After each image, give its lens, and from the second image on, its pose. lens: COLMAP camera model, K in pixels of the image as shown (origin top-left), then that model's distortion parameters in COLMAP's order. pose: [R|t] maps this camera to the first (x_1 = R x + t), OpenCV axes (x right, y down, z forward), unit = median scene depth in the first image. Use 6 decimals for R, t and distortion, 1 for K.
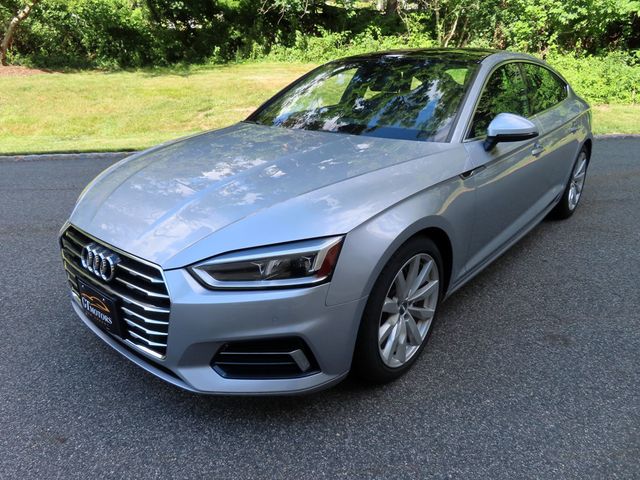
lens RADIAL K [[460.7, 0, 318.1], [0, 460.7, 244.6], [0, 0, 1]] dist [-0.013536, 0.013338]
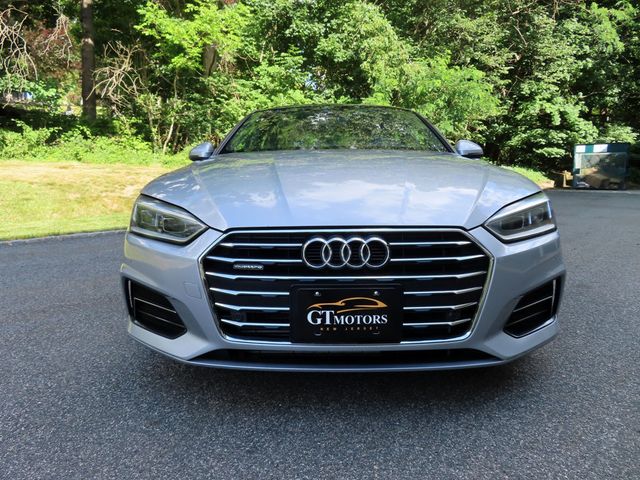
lens RADIAL K [[460.7, 0, 319.0], [0, 460.7, 238.2], [0, 0, 1]] dist [-0.013536, 0.013338]
pose [[0.766507, -0.083855, 0.636738, -0.160143], [0.237891, 0.957988, -0.160211, 0.020474], [-0.596553, 0.274278, 0.754252, 0.066037]]
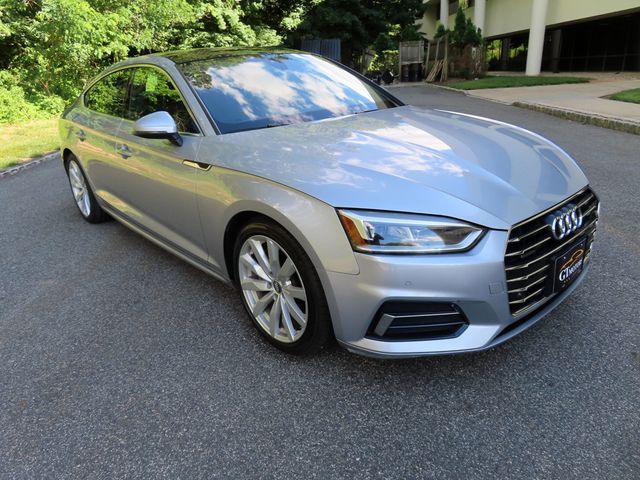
lens RADIAL K [[460.7, 0, 318.5], [0, 460.7, 236.4], [0, 0, 1]] dist [-0.013536, 0.013338]
pose [[0.131202, -0.350591, 0.927293, -0.243505], [0.417465, 0.867938, 0.269083, -0.071910], [-0.899171, 0.351808, 0.260234, 0.196870]]
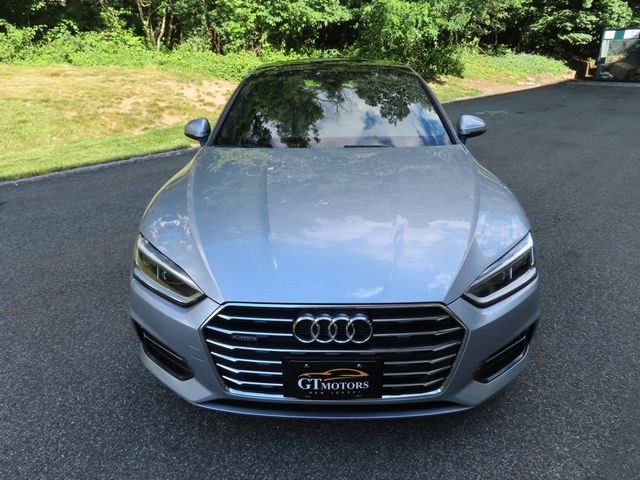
lens RADIAL K [[460.7, 0, 317.0], [0, 460.7, 240.9], [0, 0, 1]] dist [-0.013536, 0.013338]
pose [[0.777510, -0.242491, 0.580238, -0.151829], [0.238286, 0.967466, 0.085020, -0.032123], [-0.581977, 0.072158, 0.809997, 0.047137]]
